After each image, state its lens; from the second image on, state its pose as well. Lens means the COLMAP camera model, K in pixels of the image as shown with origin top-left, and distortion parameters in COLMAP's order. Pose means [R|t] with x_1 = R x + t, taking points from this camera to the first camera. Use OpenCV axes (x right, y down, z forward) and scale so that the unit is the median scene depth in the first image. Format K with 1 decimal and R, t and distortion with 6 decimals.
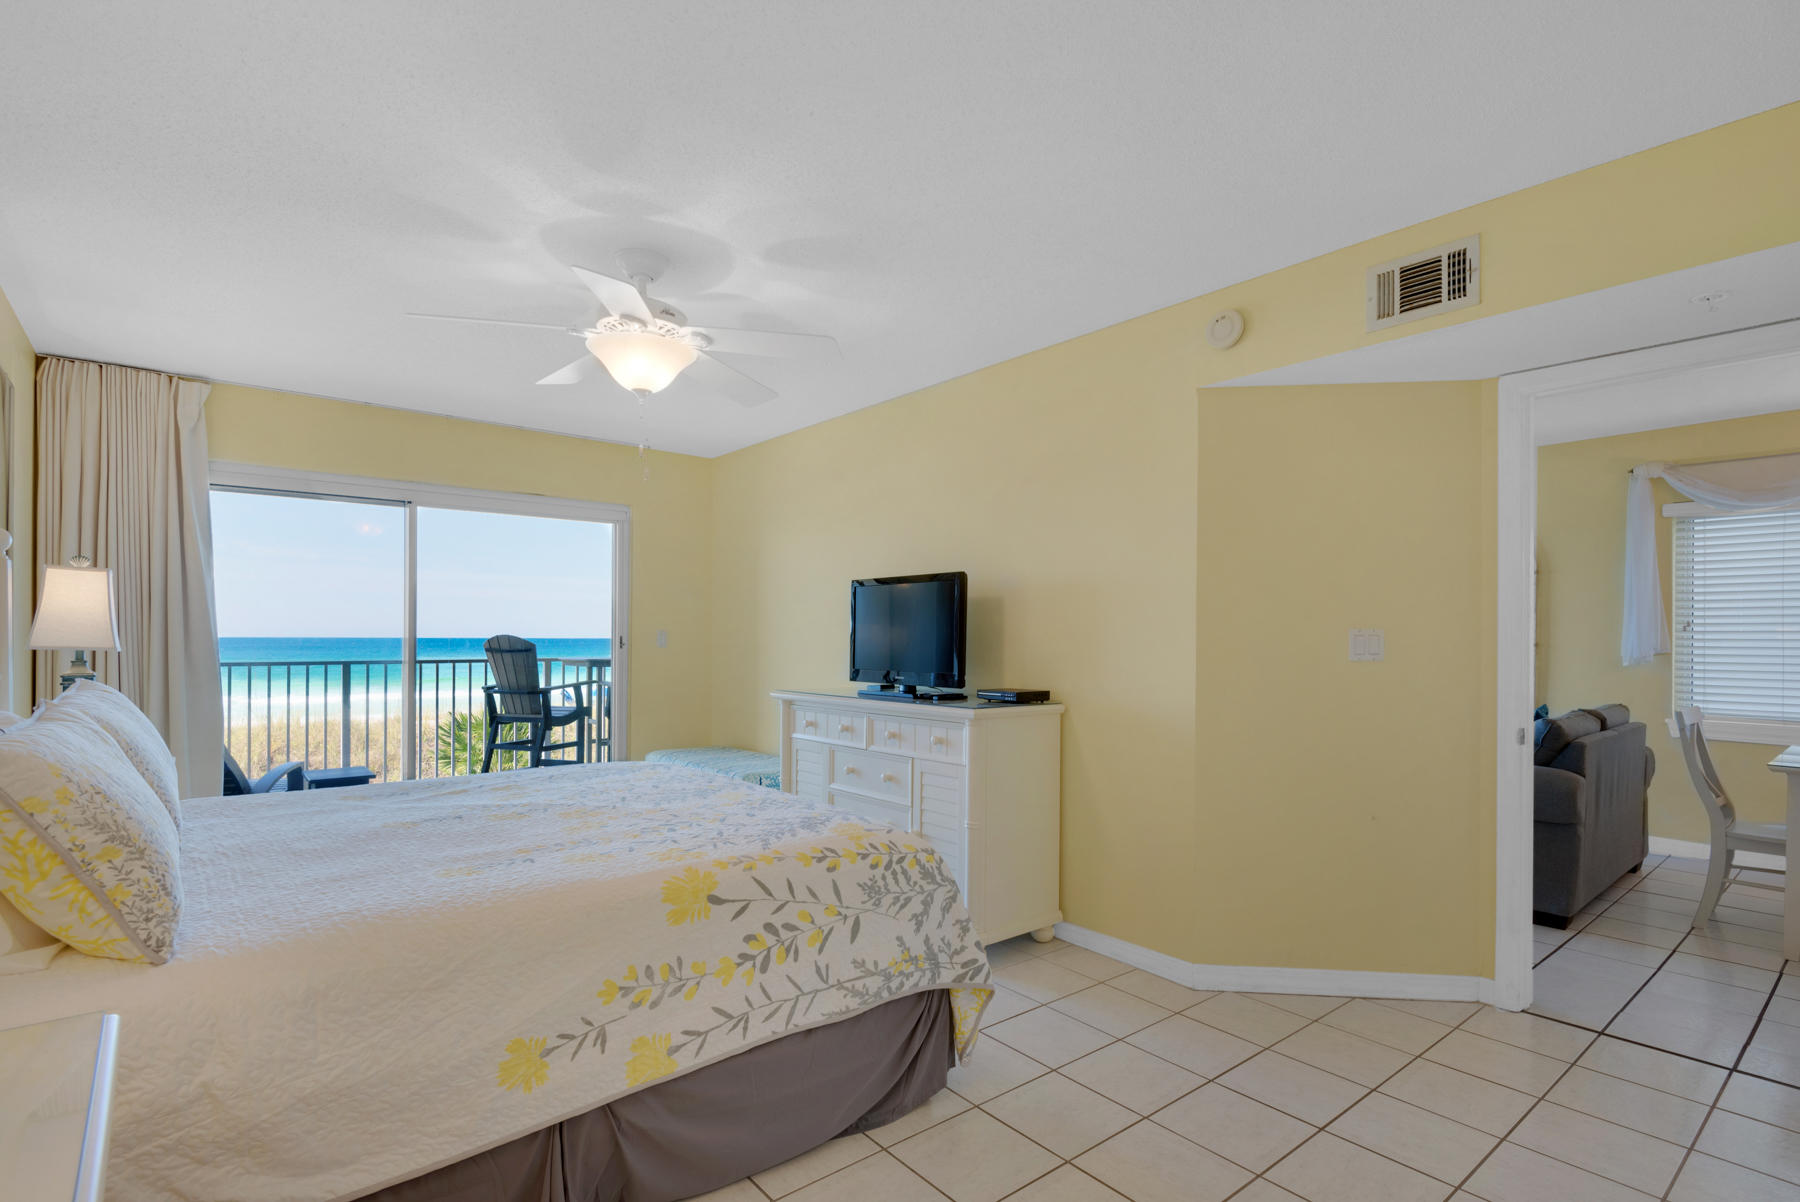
lens RADIAL K [[859.9, 0, 905.4], [0, 859.9, 640.2], [0, 0, 1]] dist [-0.000254, -0.000170]
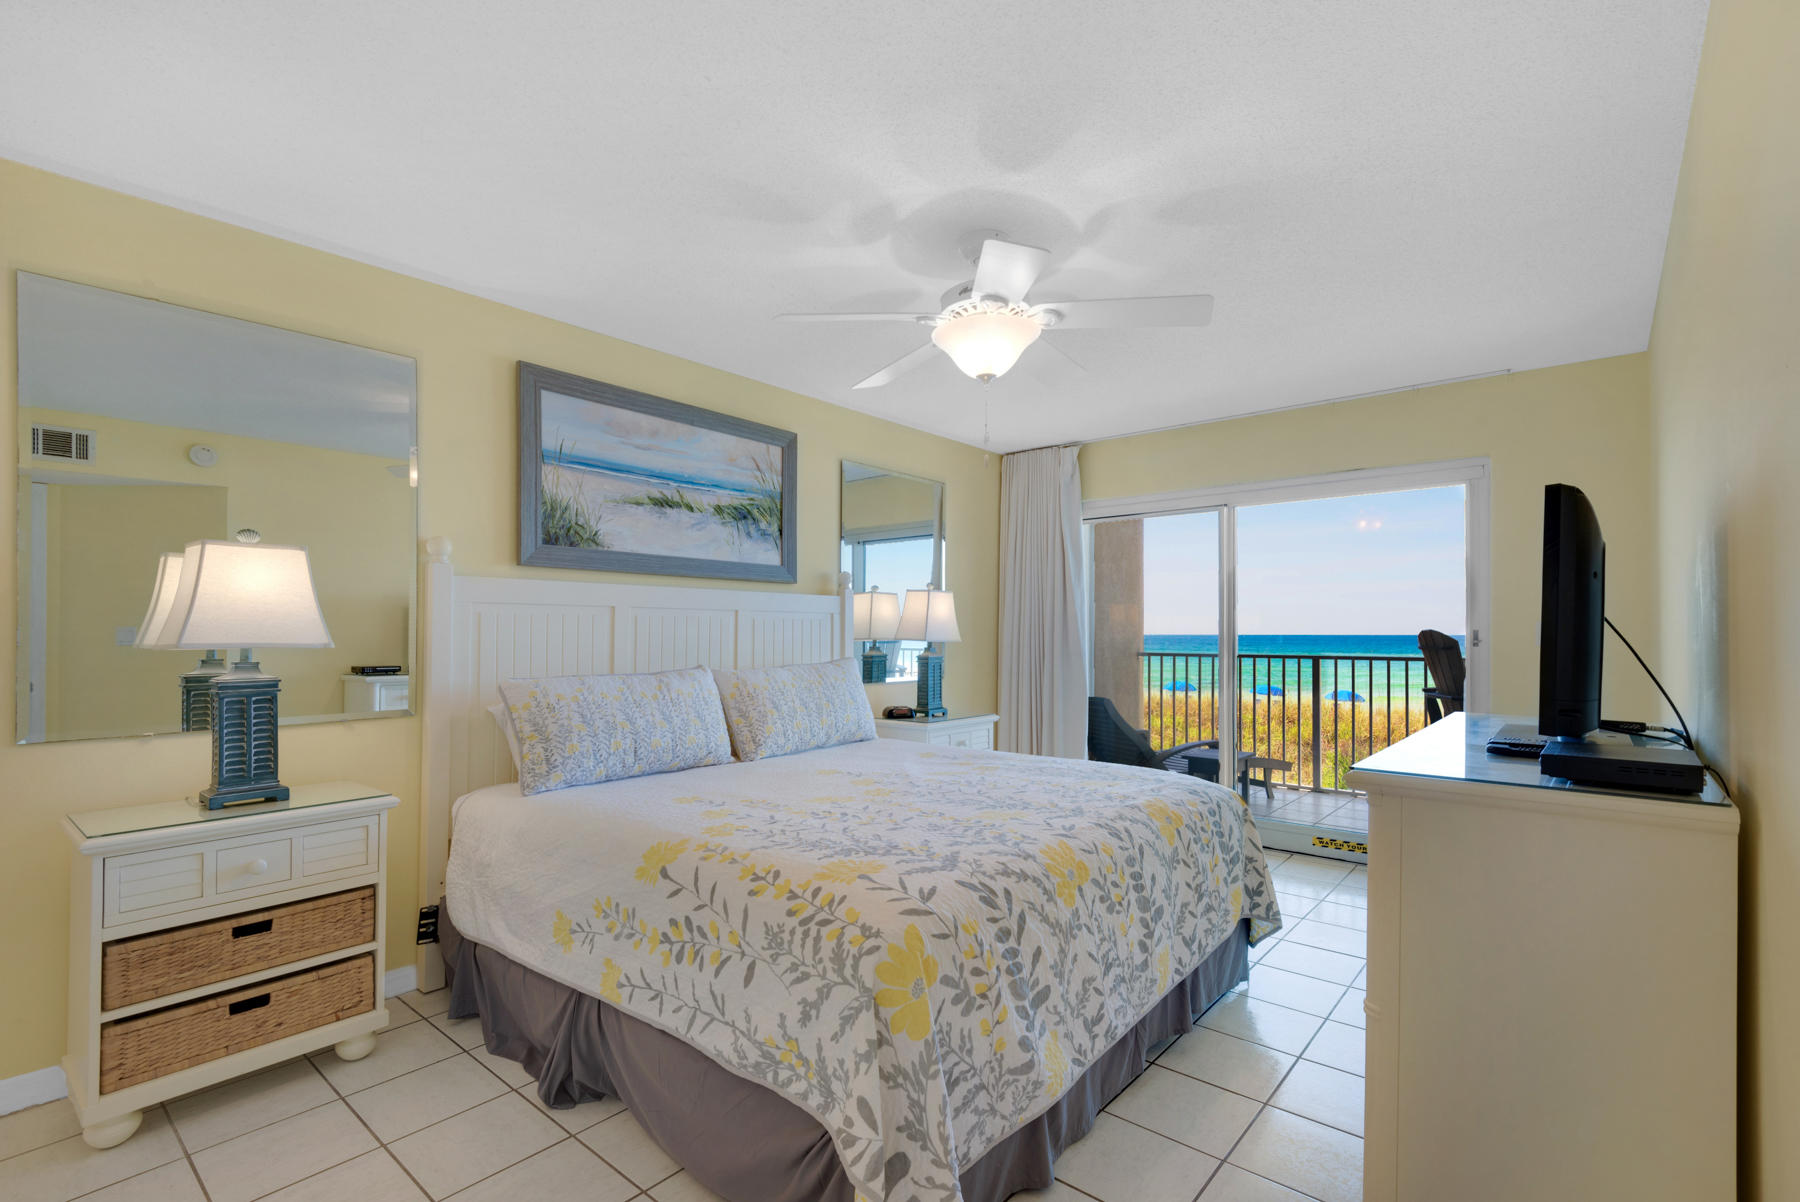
lens RADIAL K [[814.1, 0, 897.2], [0, 814.1, 607.6], [0, 0, 1]] dist [0.004355, -0.000448]
pose [[0.181747, -0.035337, -0.982710, 0.735434], [-0.002062, 0.999338, -0.036316, 0.006227], [0.983343, 0.008627, 0.181554, 0.955645]]
